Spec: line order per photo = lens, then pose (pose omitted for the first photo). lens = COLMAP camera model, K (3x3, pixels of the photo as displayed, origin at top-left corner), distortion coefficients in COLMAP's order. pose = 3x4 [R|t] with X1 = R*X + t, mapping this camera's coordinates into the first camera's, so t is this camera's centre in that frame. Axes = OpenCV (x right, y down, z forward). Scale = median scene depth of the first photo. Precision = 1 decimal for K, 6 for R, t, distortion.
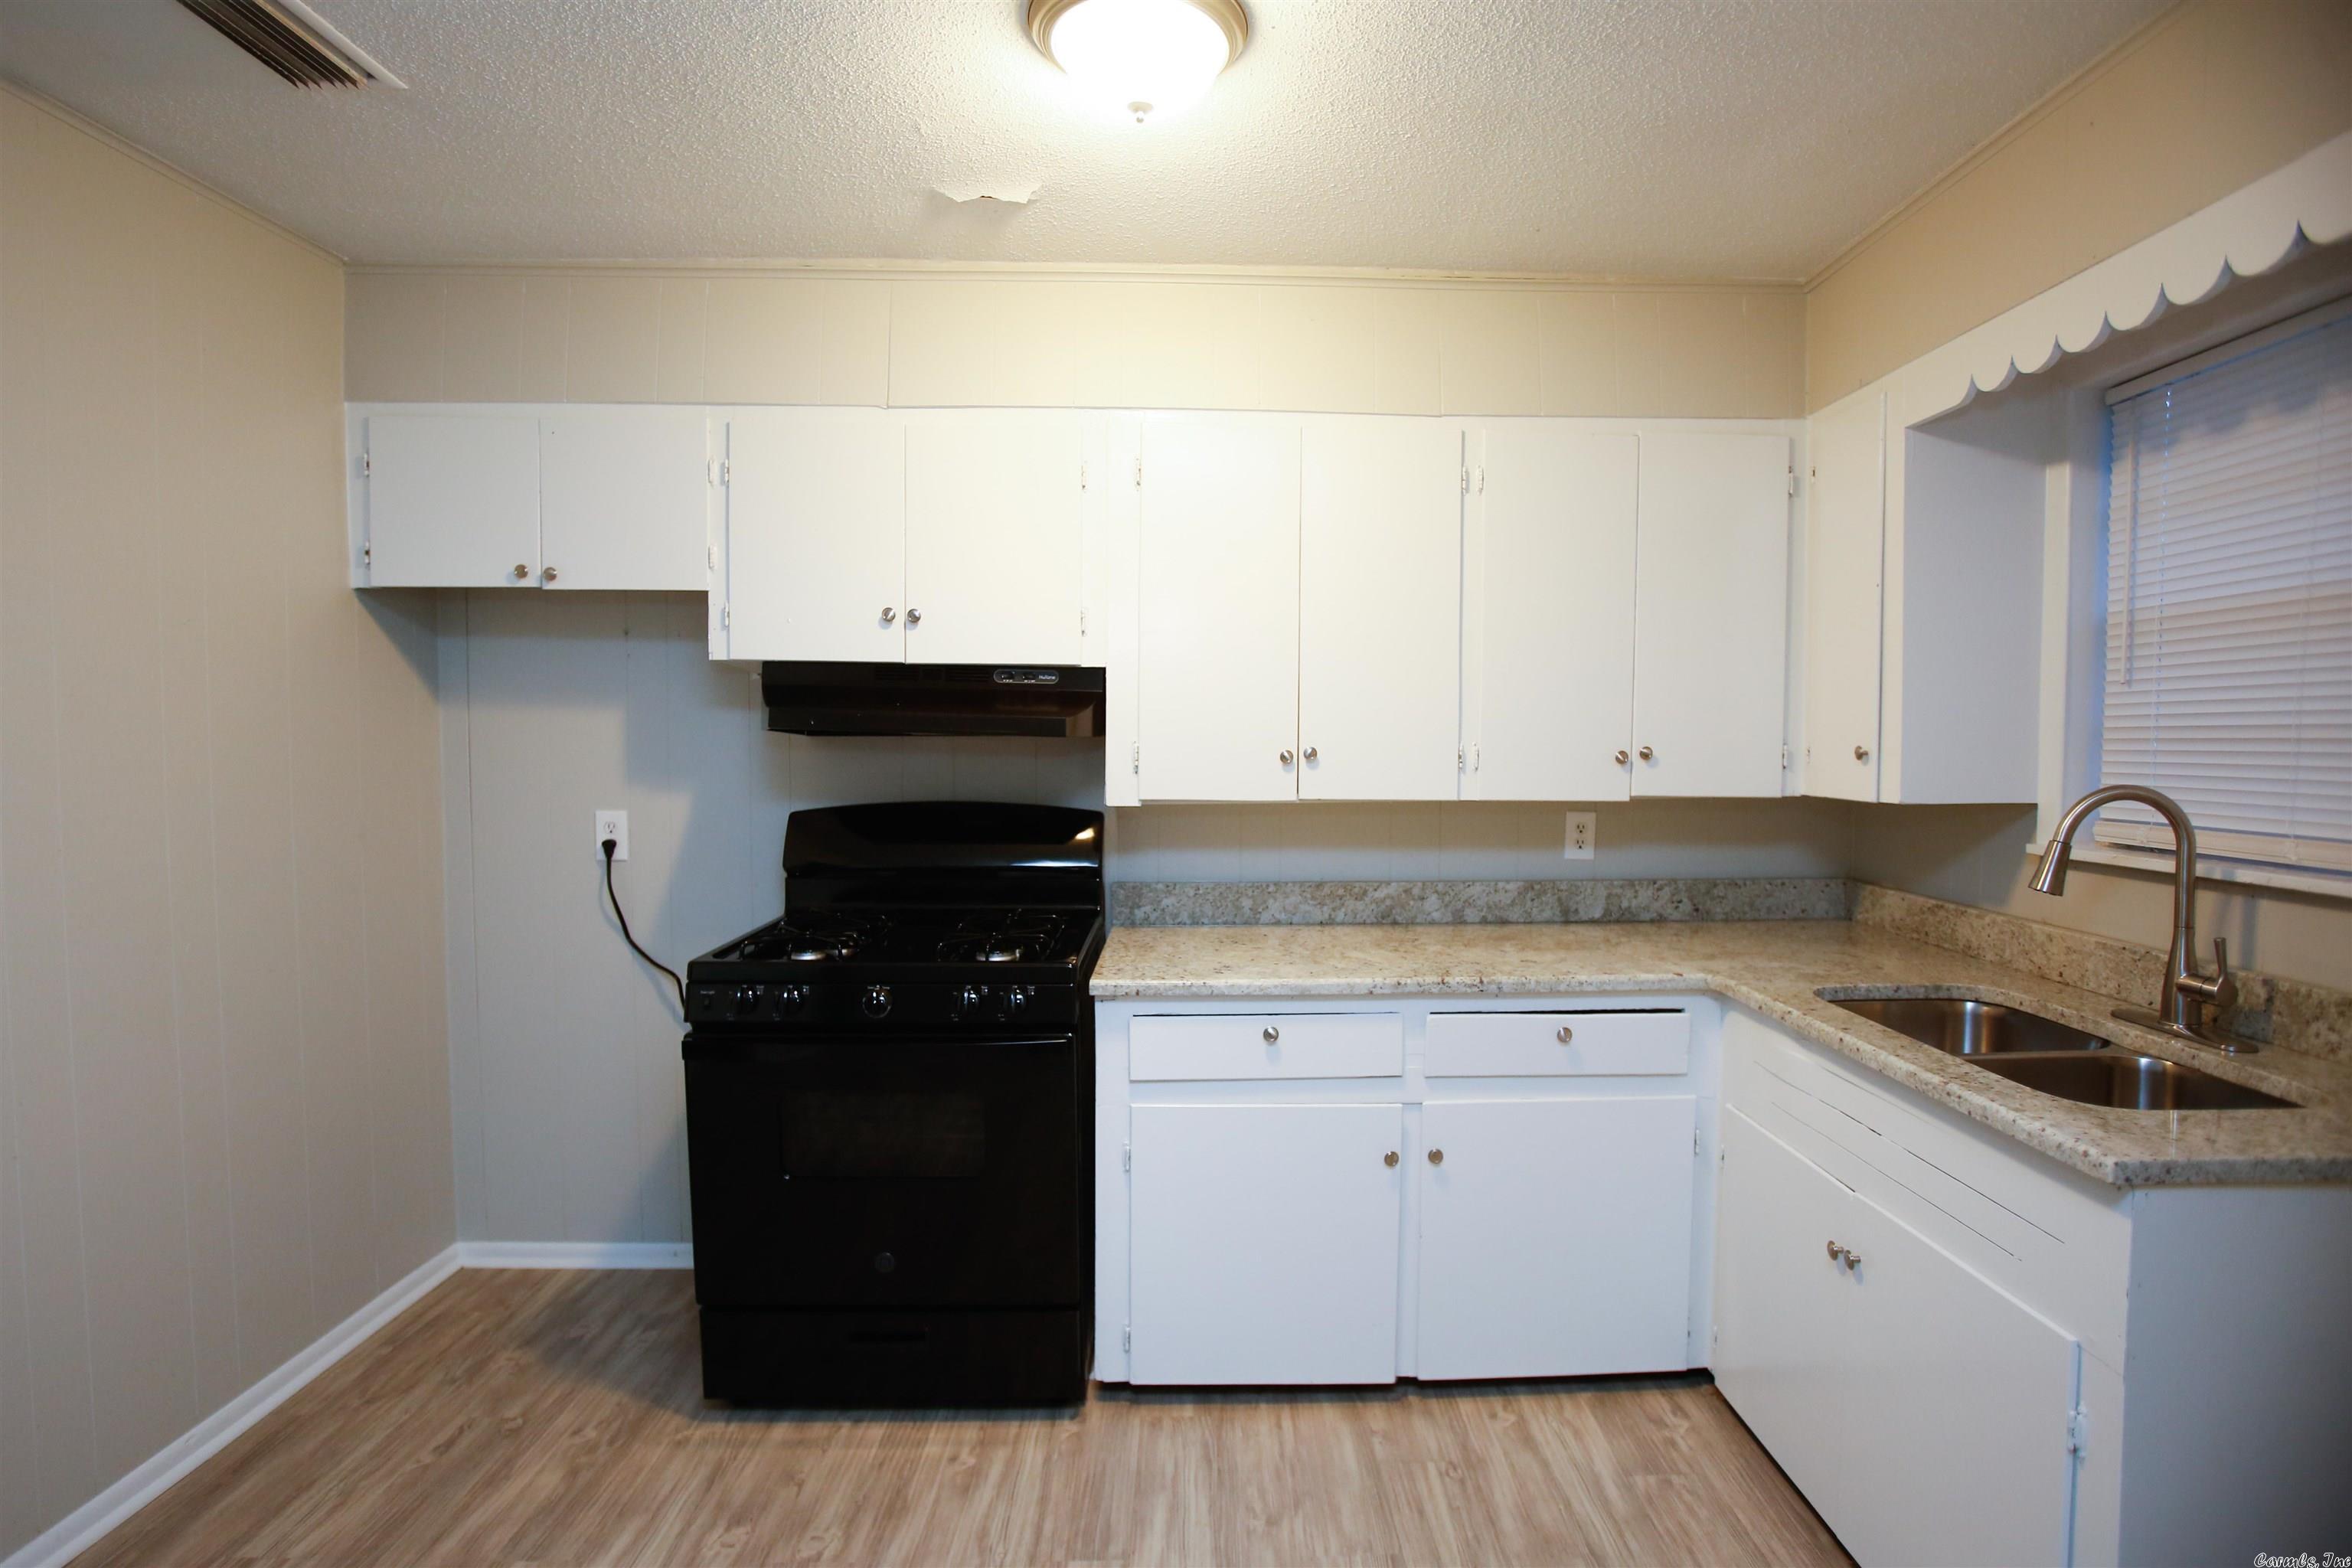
lens RADIAL K [[1231.7, 0, 1209.0], [0, 1231.7, 768.2], [0, 0, 1]] dist [-0.028355, 0.003466]
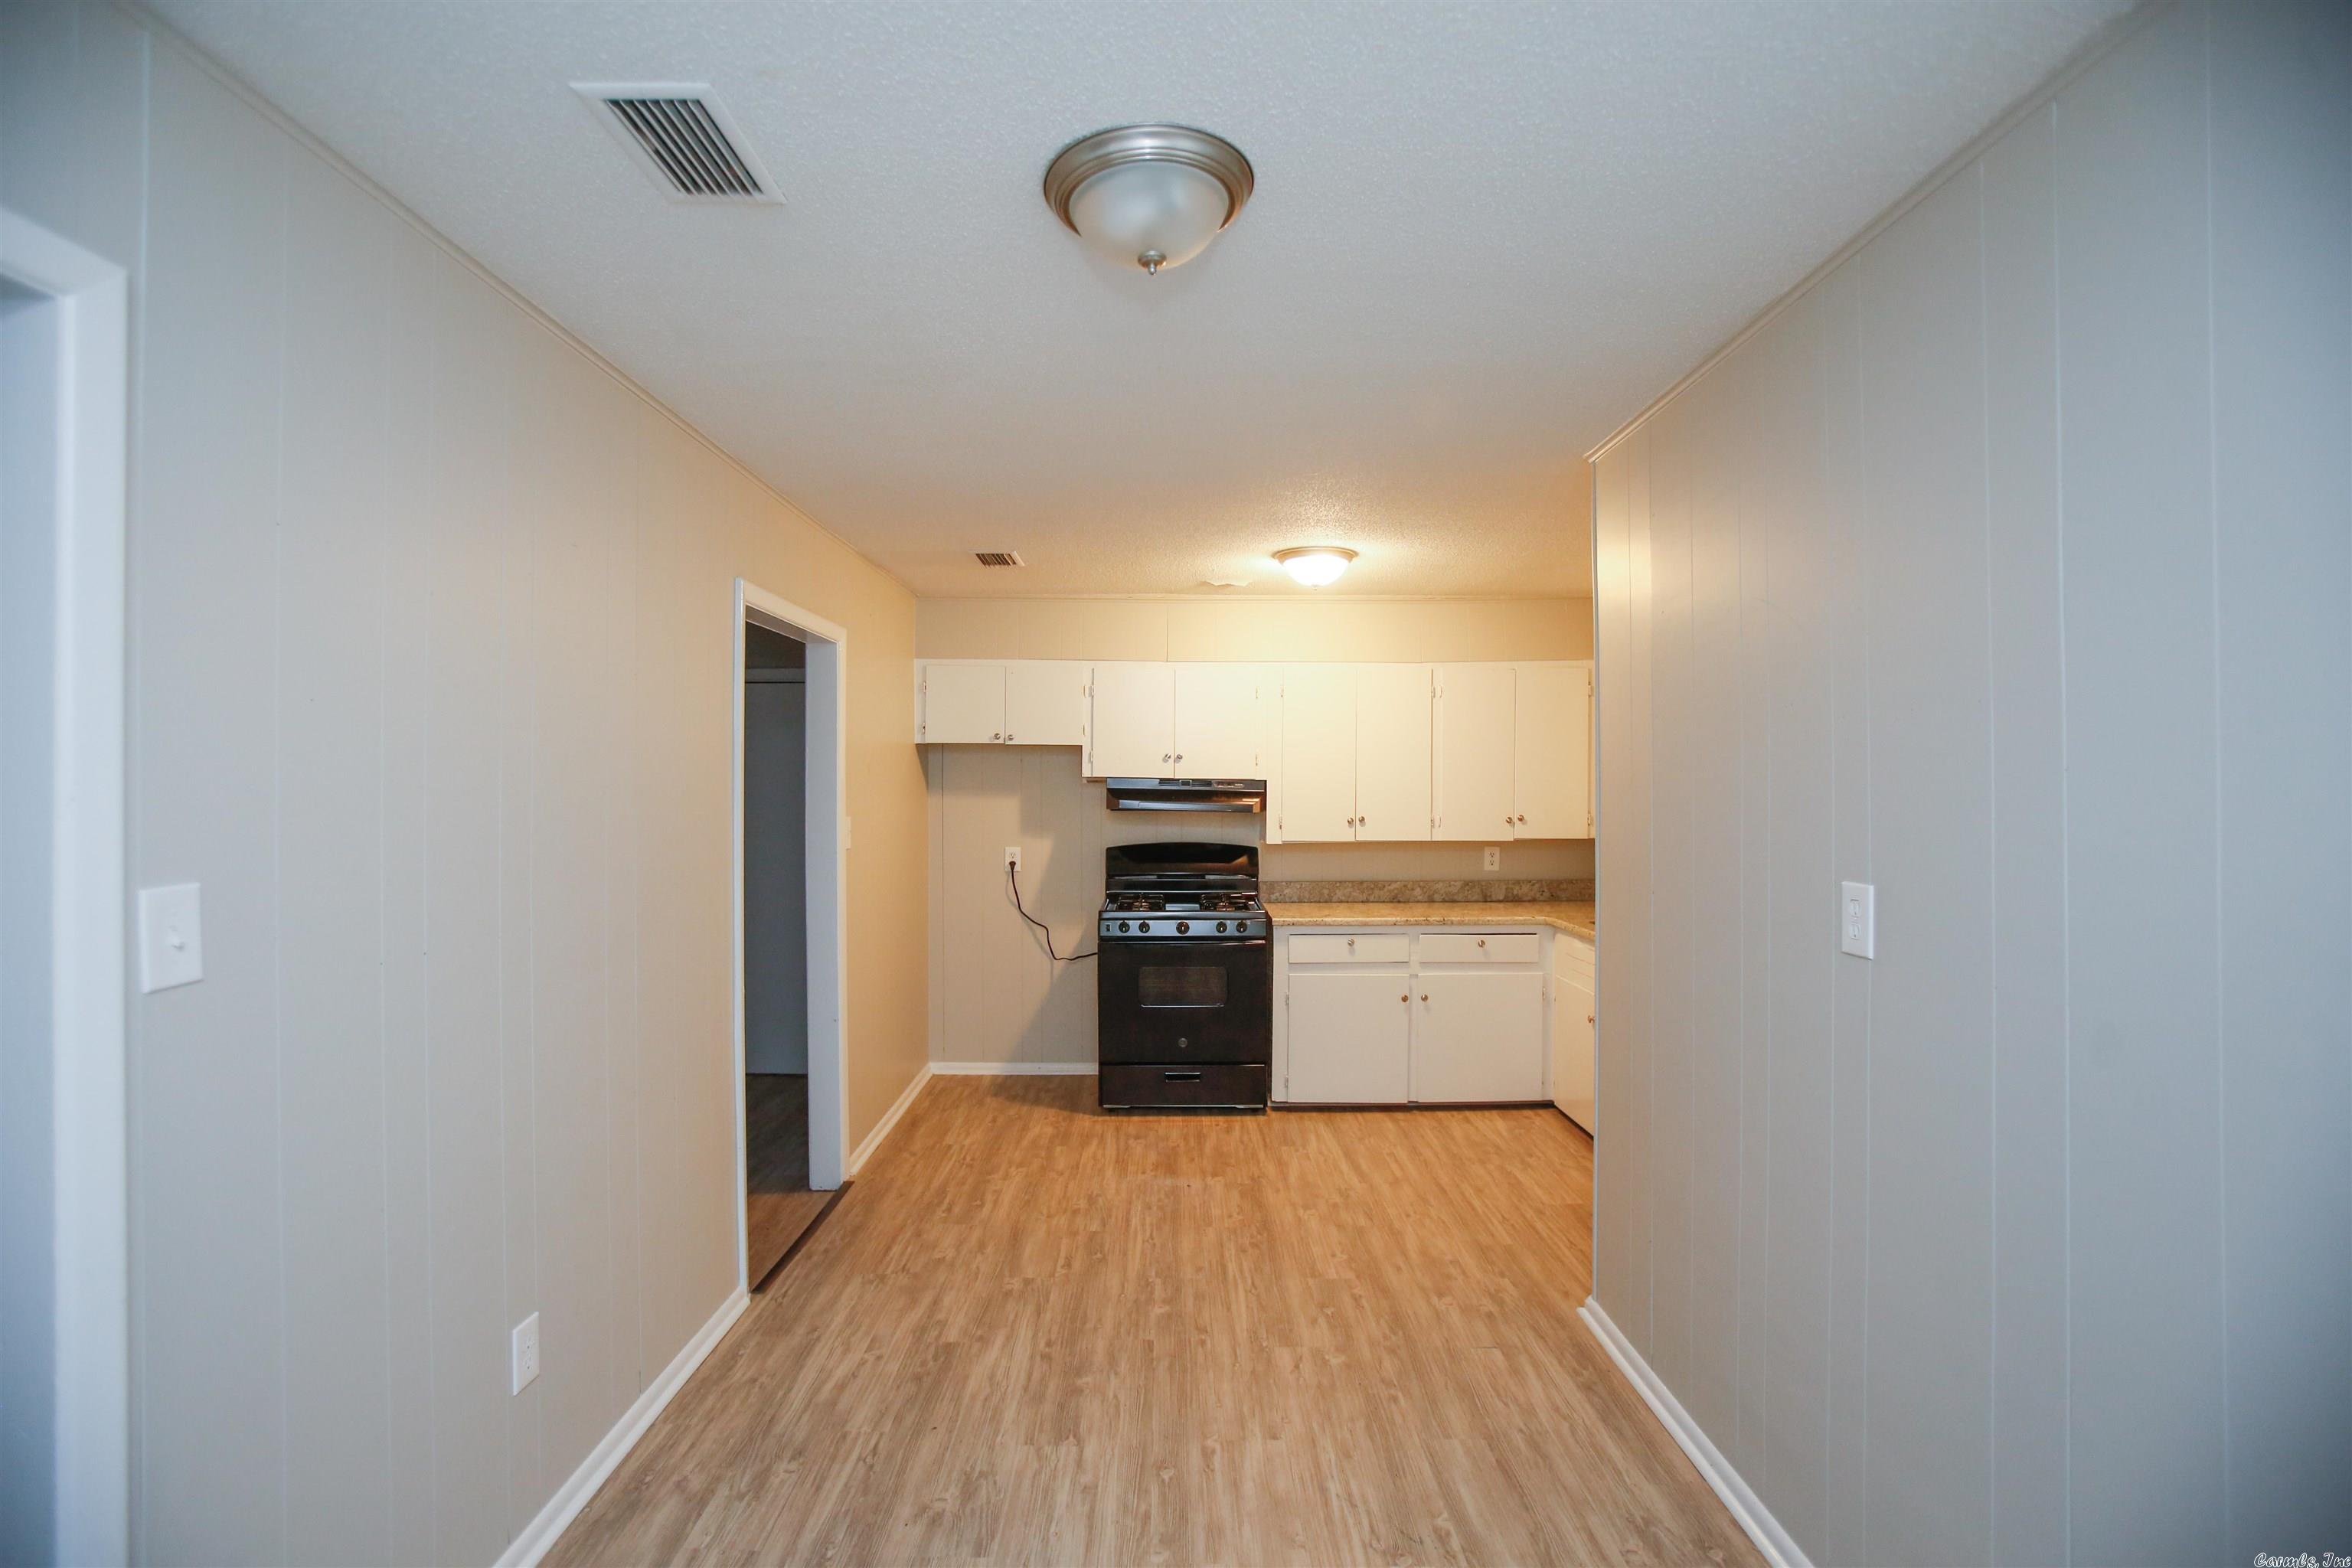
lens RADIAL K [[1120.7, 0, 1121.4], [0, 1120.7, 771.5], [0, 0, 1]] dist [-0.007188, -0.000238]
pose [[0.998560, -0.004498, -0.053453, -0.252839], [0.002123, 0.999011, -0.044409, -0.009467], [0.053600, 0.044232, 0.997582, -1.068728]]
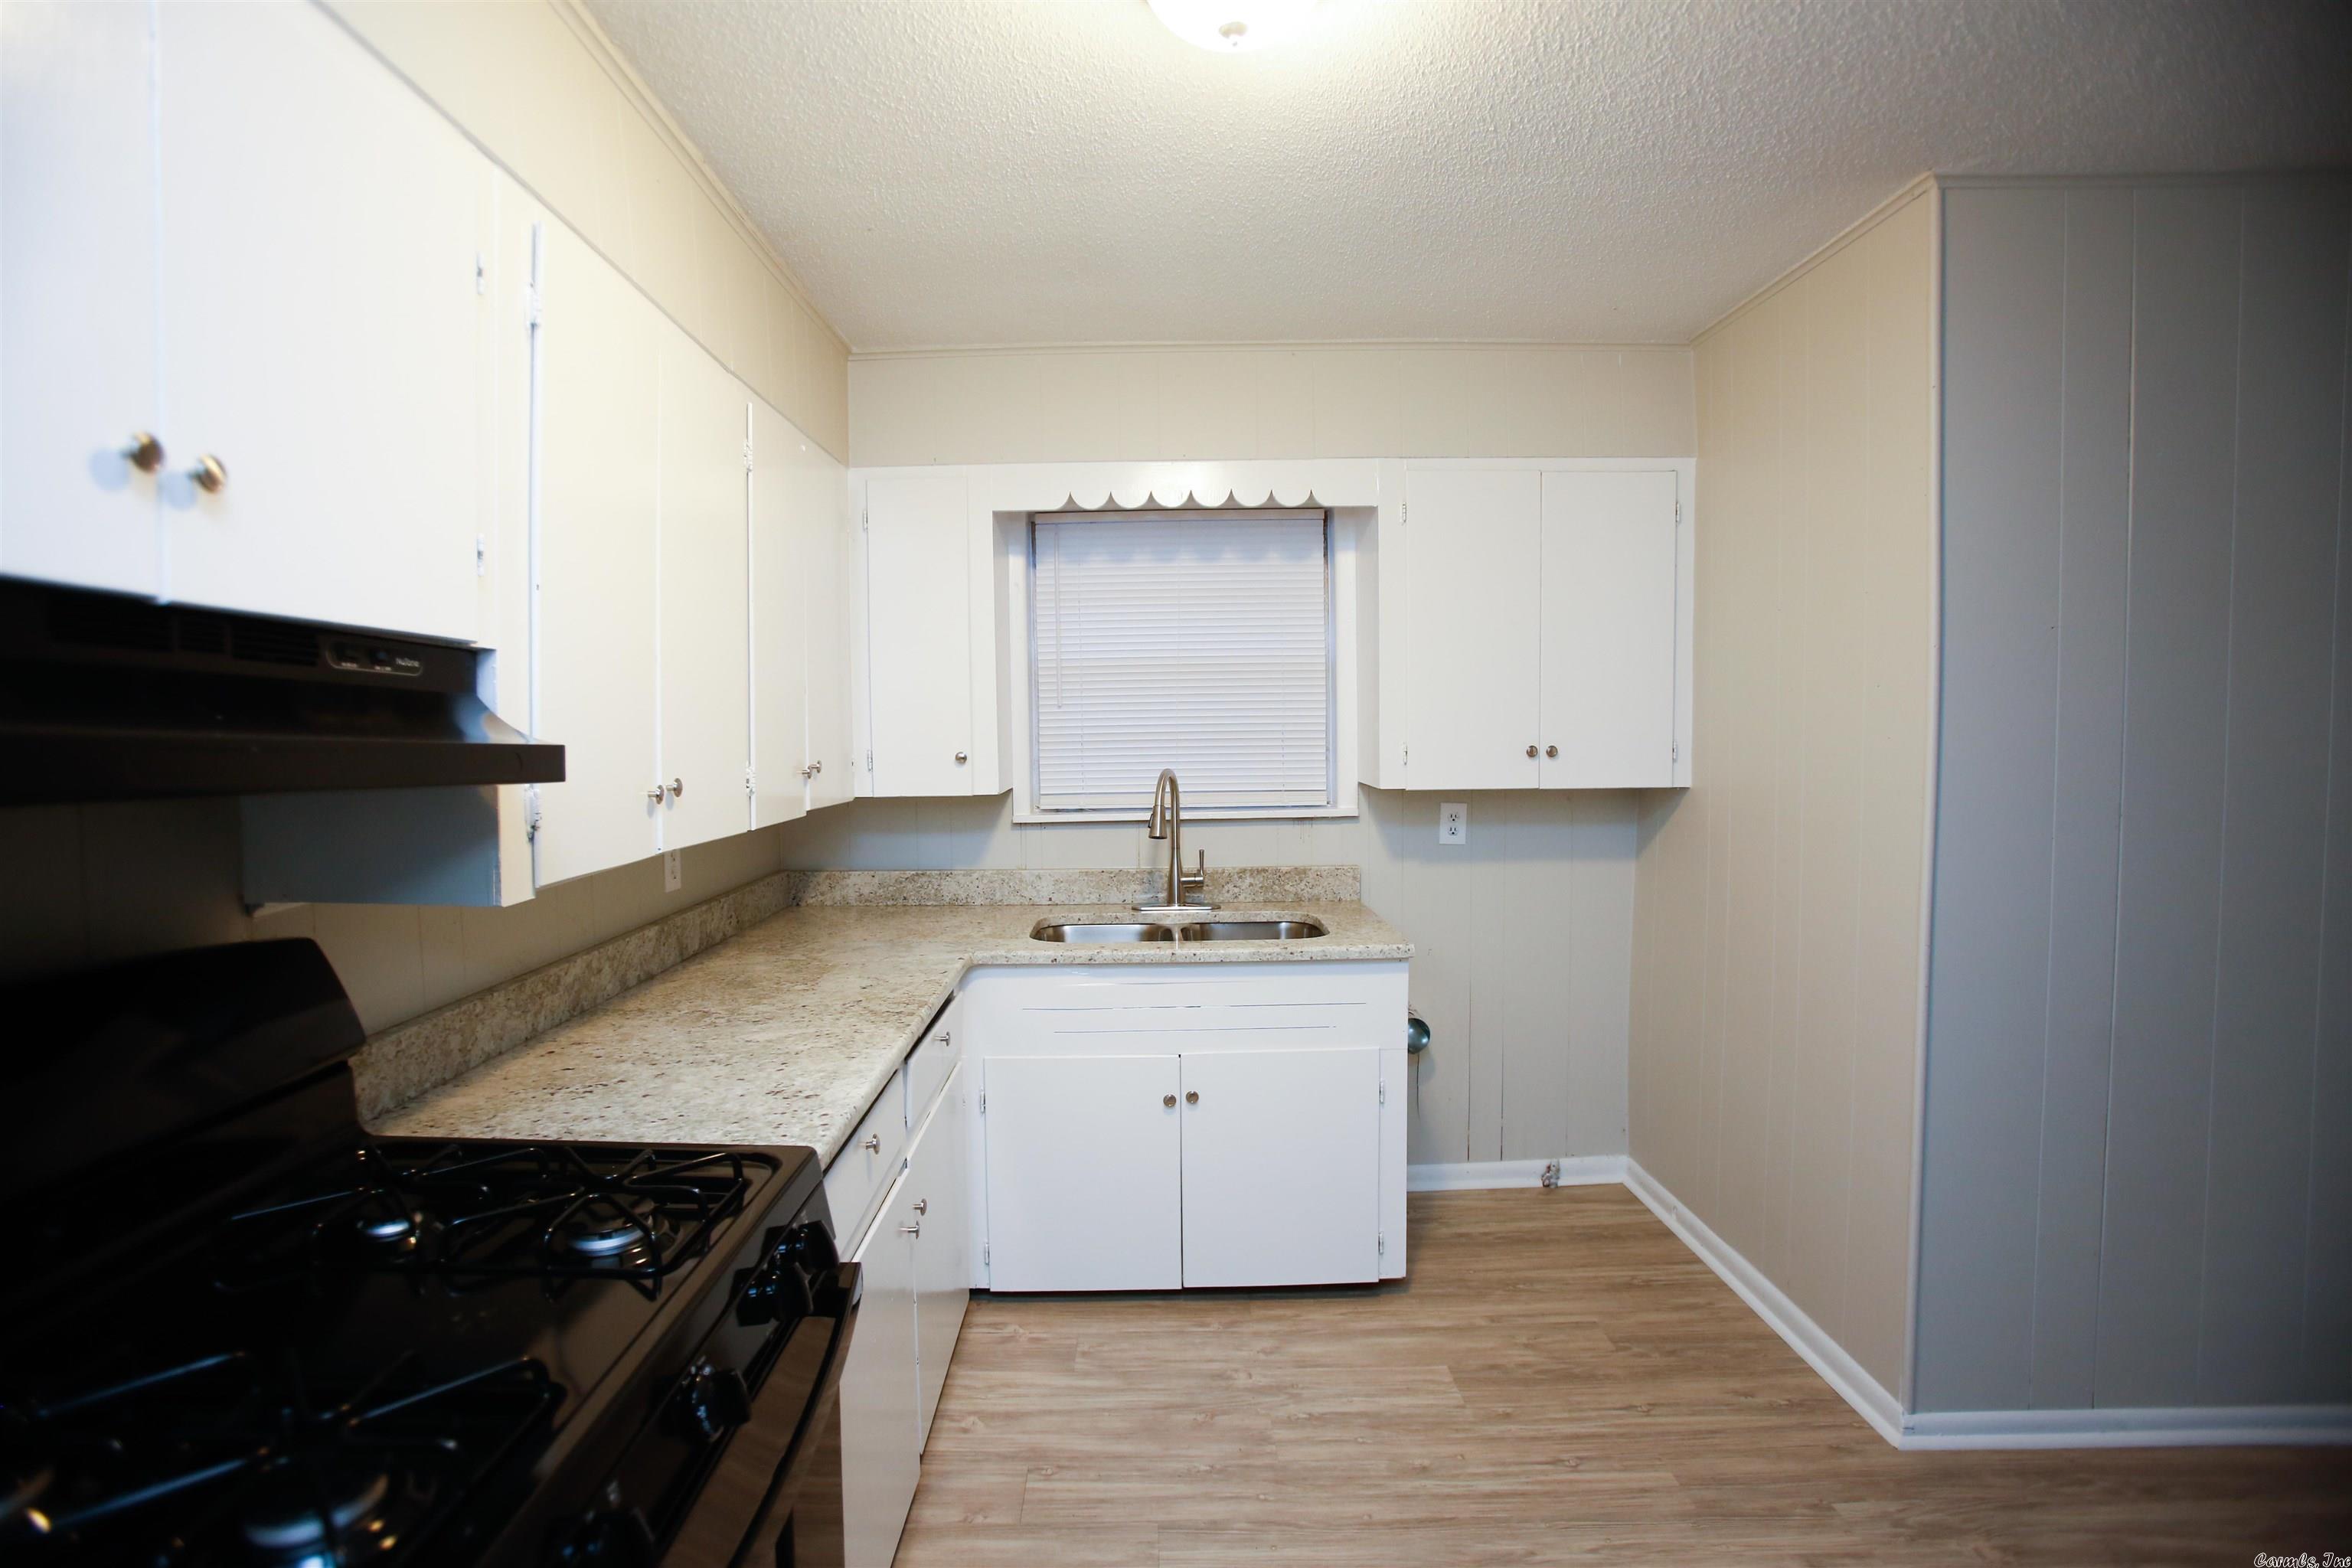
lens RADIAL K [[1120.7, 0, 1178.4], [0, 1120.7, 778.4], [0, 0, 1]] dist [-0.007188, -0.000238]
pose [[-0.012003, -0.051742, 0.998588, -0.635181], [0.040014, 0.997835, 0.052184, -0.043388], [-0.999127, 0.040584, -0.009906, 0.782520]]
